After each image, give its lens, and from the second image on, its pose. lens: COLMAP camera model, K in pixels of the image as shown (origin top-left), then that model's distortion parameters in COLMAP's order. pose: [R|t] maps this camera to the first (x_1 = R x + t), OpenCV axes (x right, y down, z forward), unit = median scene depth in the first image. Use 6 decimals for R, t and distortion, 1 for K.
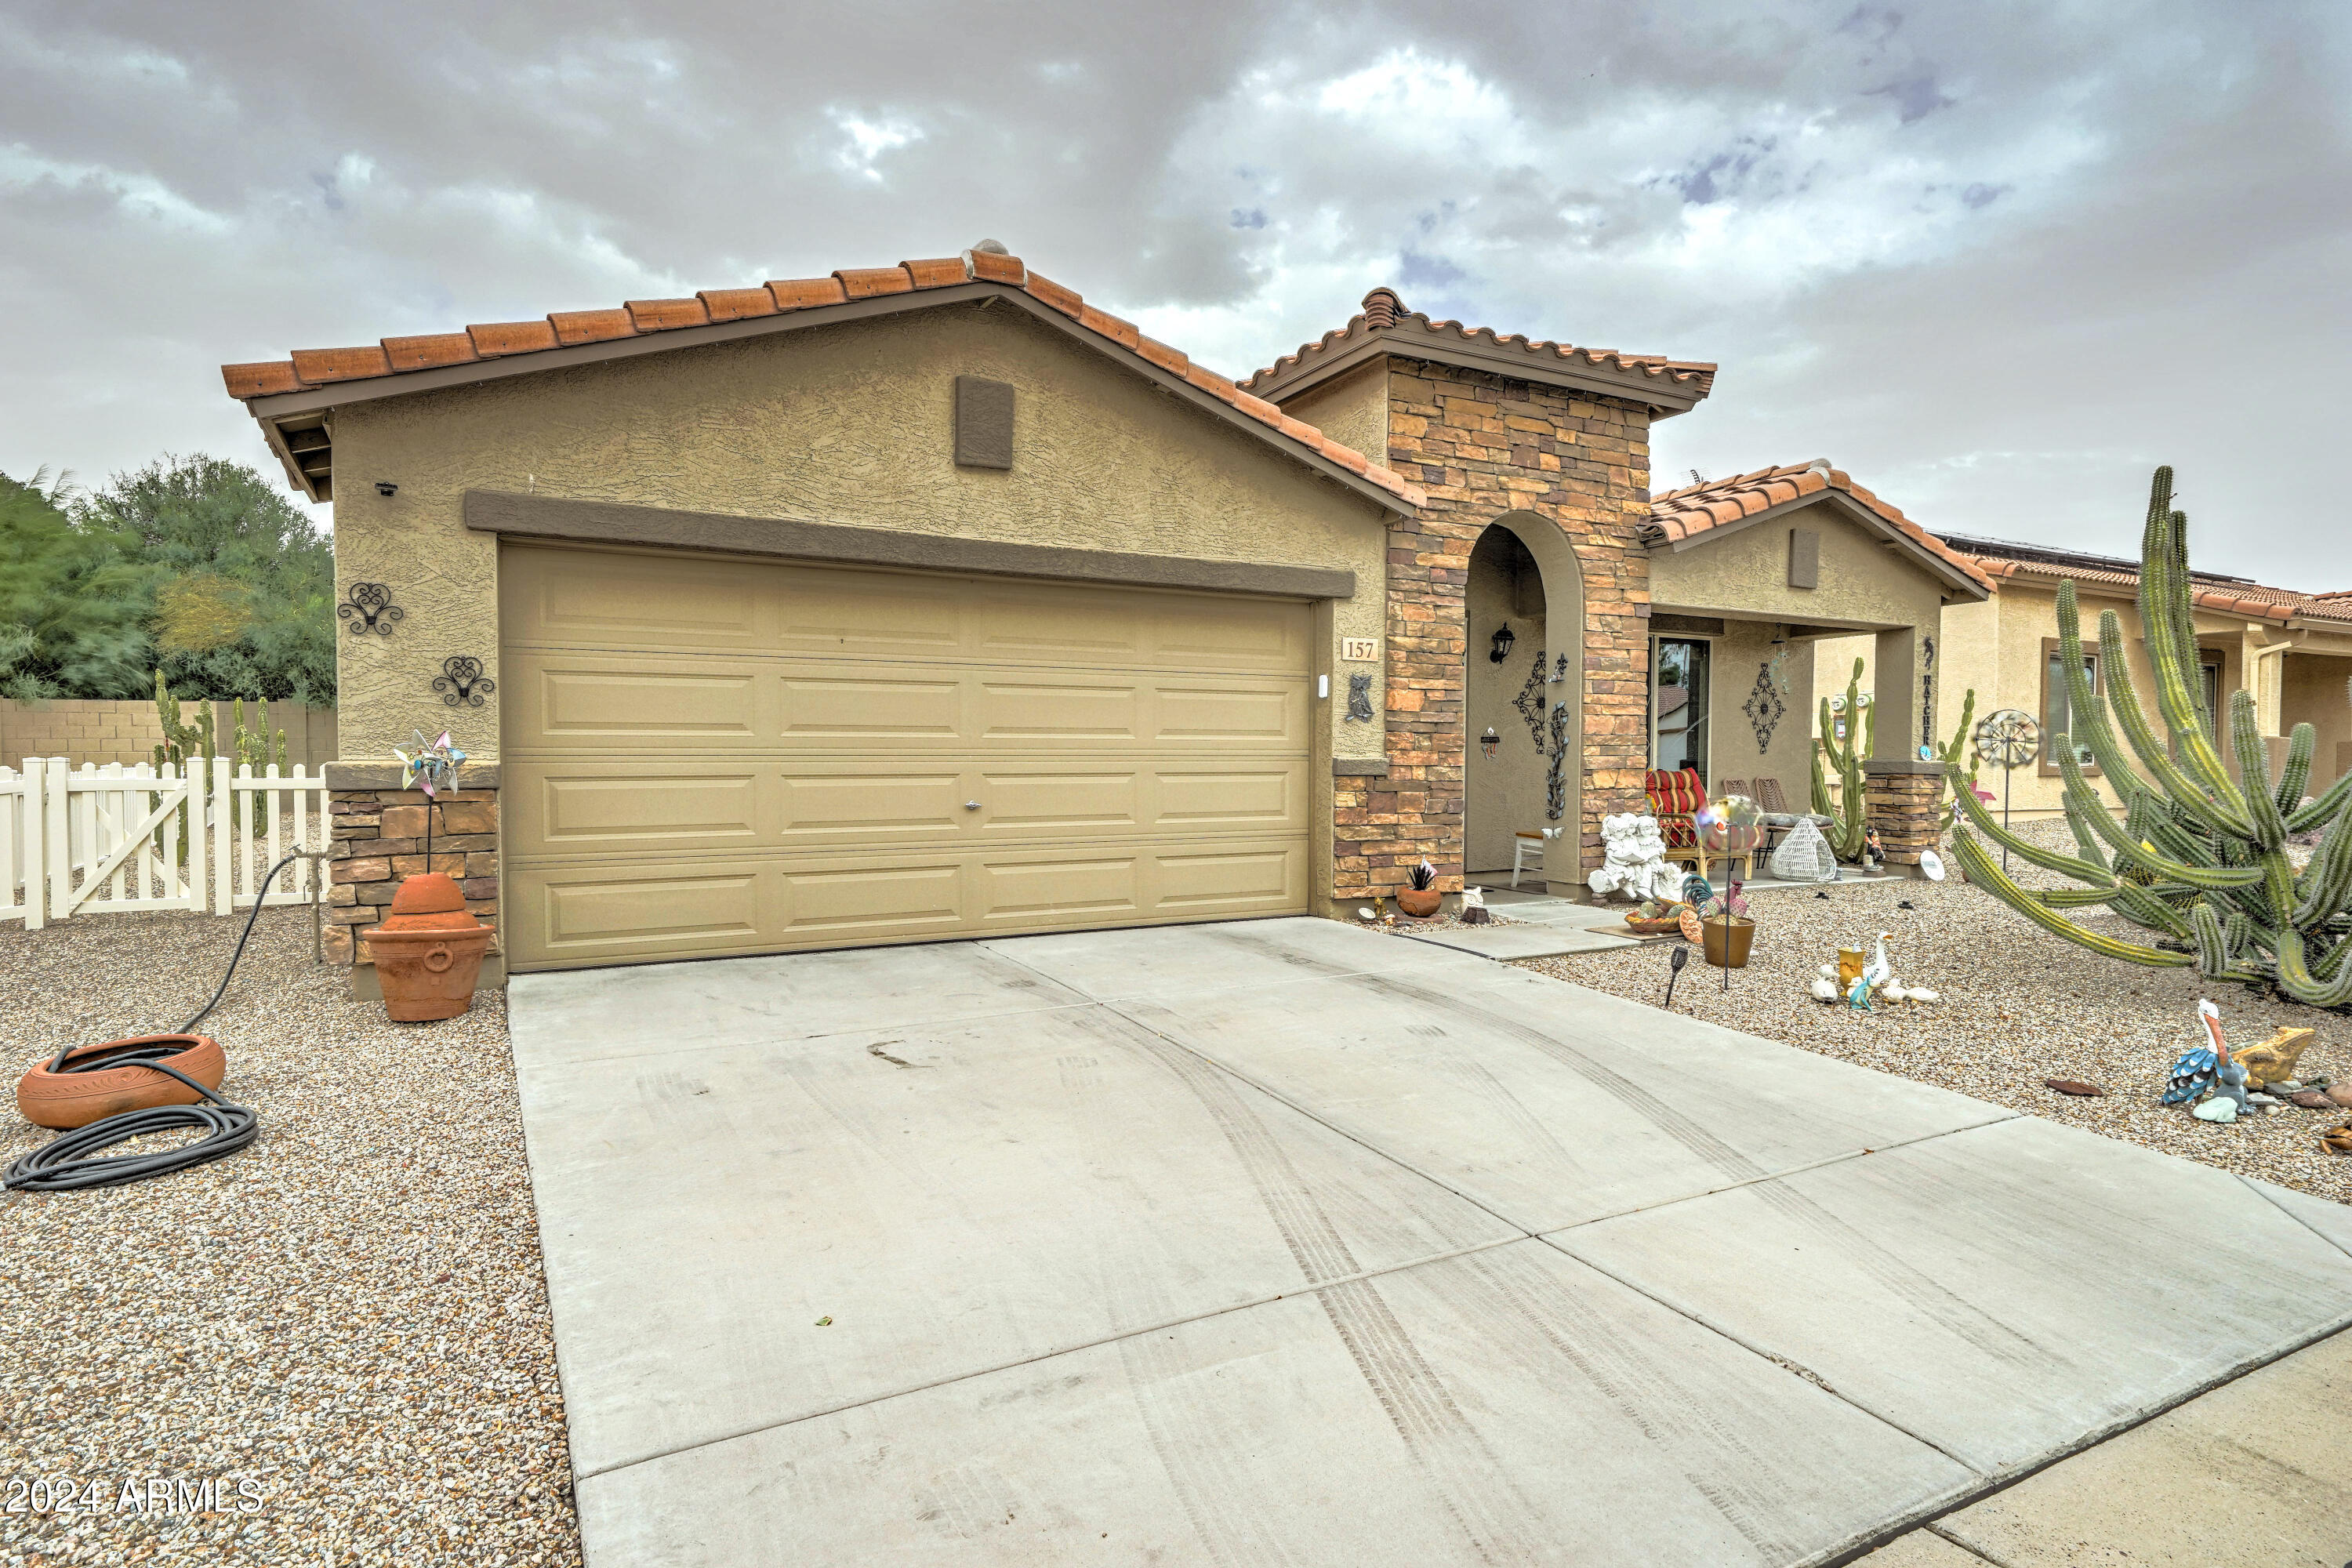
lens RADIAL K [[1273.4, 0, 1175.6], [0, 1273.4, 786.7], [0, 0, 1]] dist [0.007574, 0.000445]
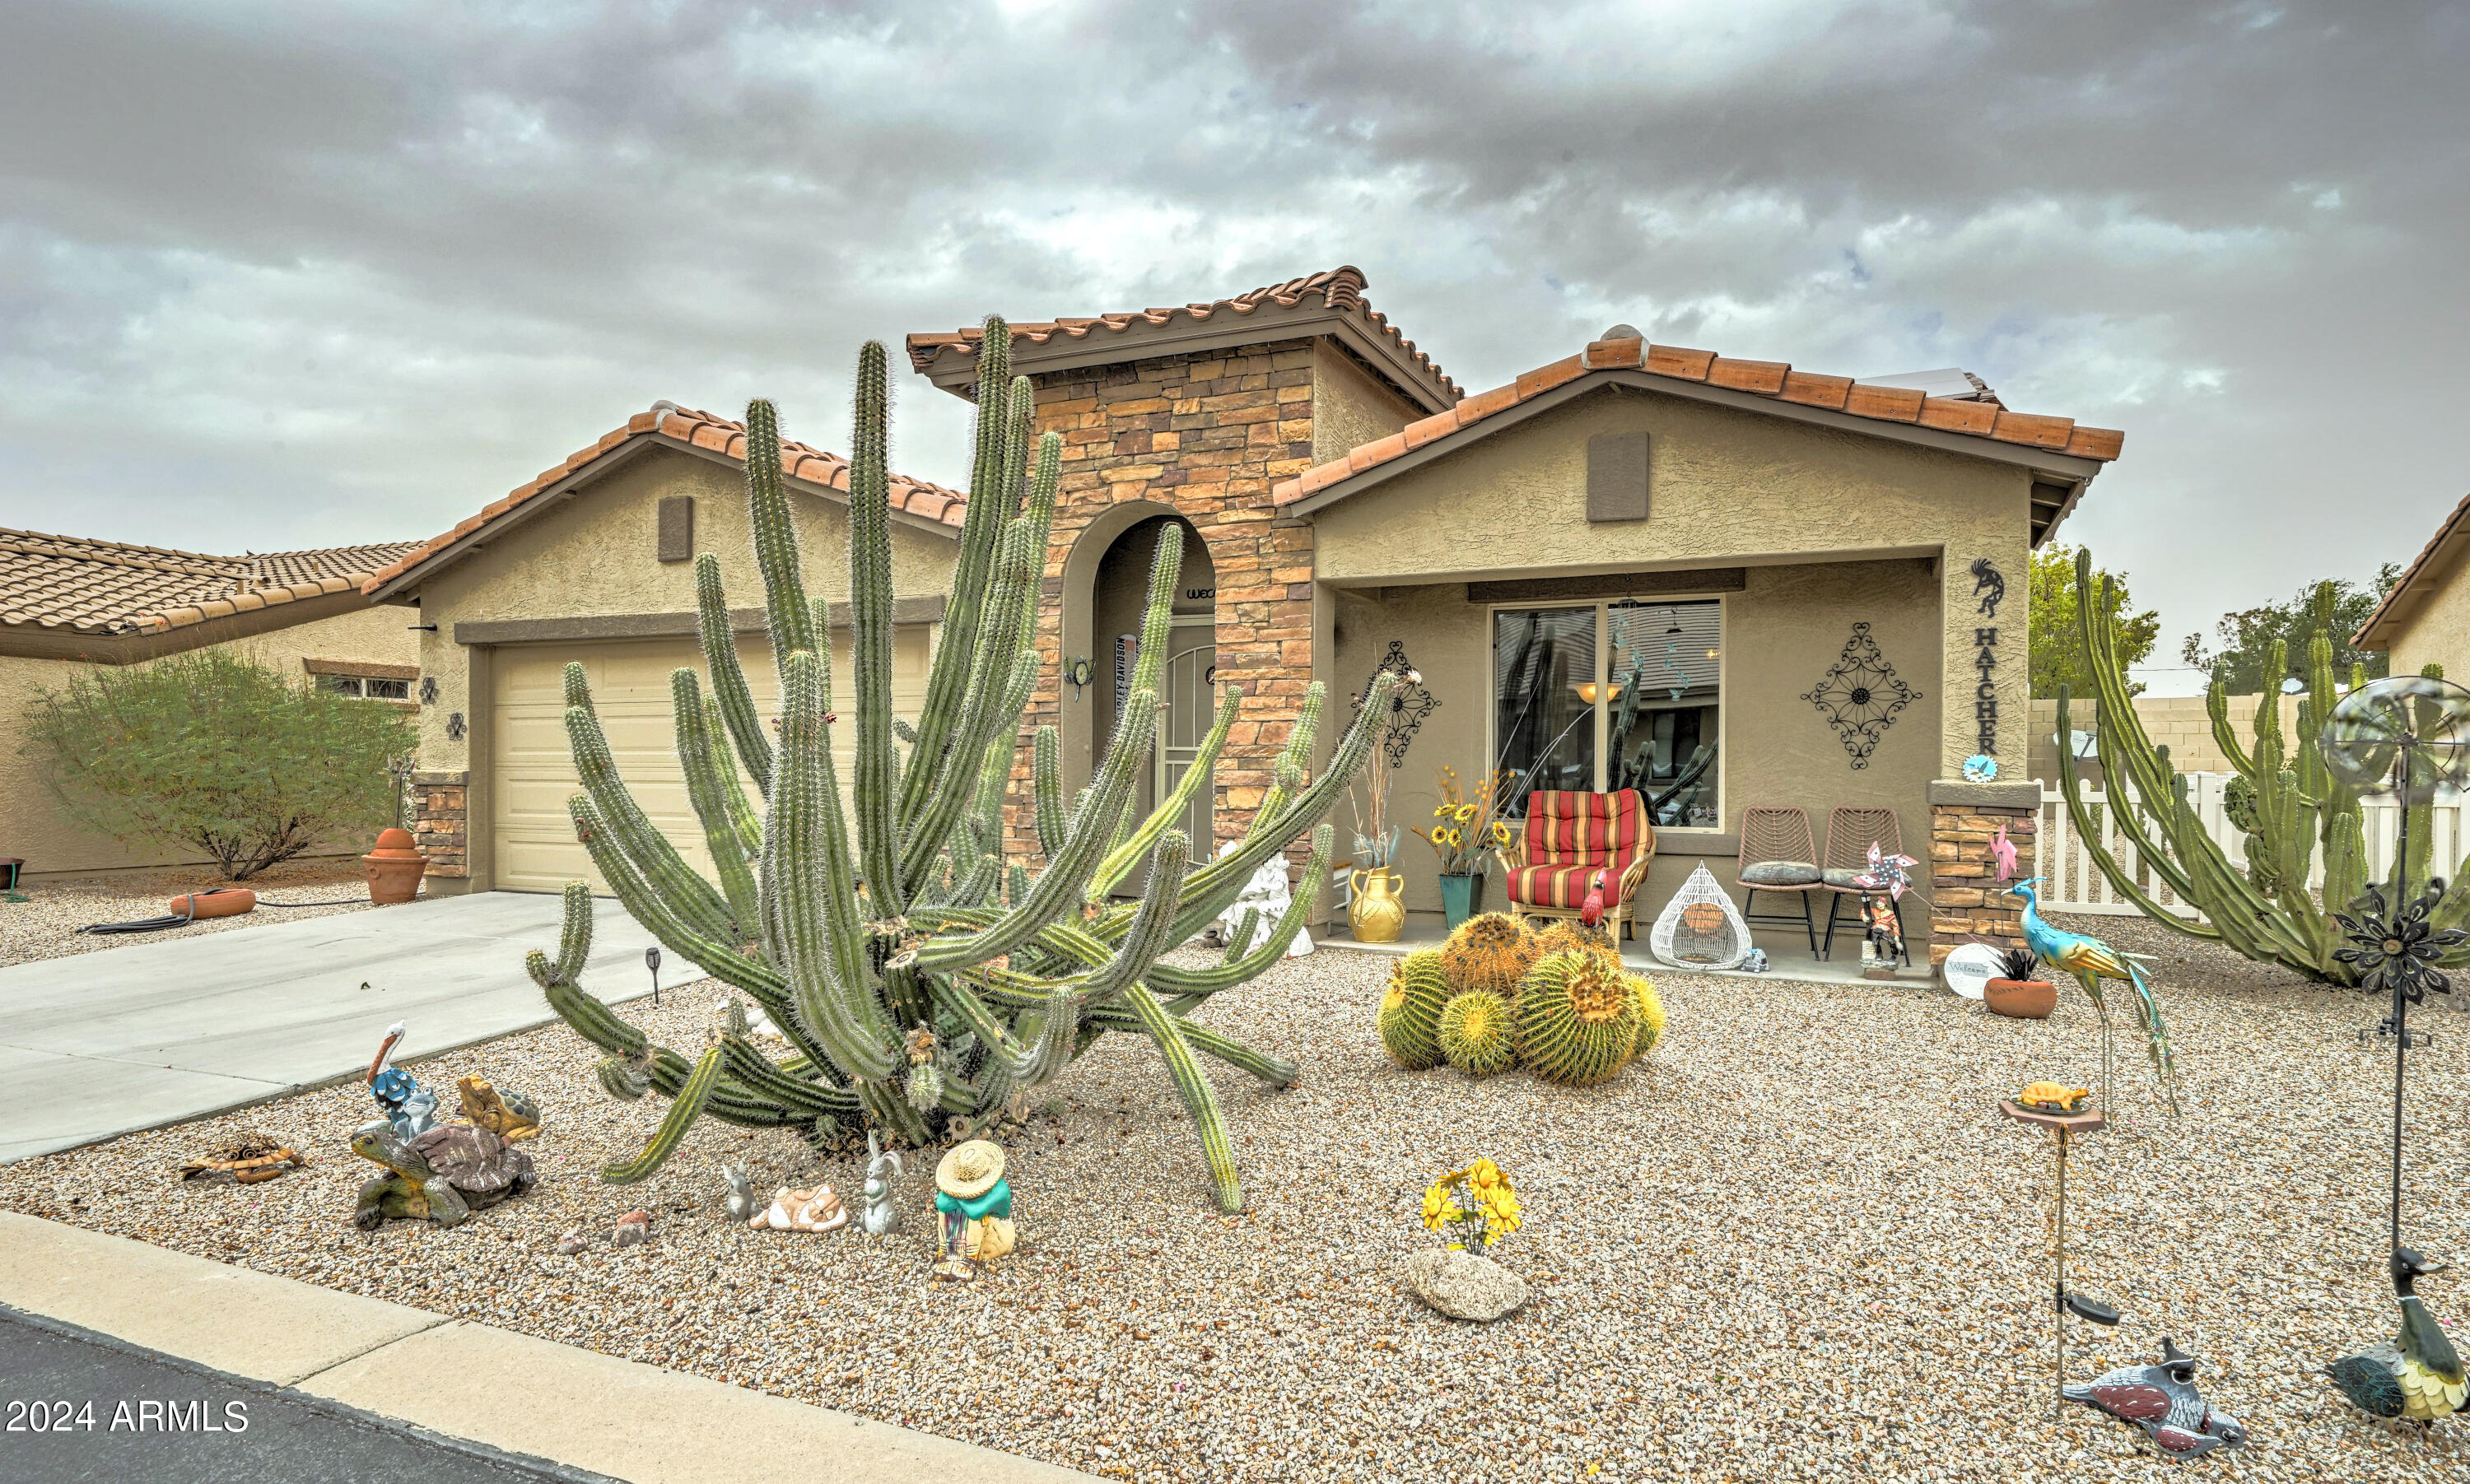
lens RADIAL K [[1358.9, 0, 1234.2], [0, 1358.9, 747.2], [0, 0, 1]] dist [-0.004519, -0.000352]
pose [[0.593476, -0.009240, -0.804799, 1.089368], [-0.021308, 0.999403, -0.027188, -0.015502], [0.804570, 0.033284, 0.592925, 0.482819]]
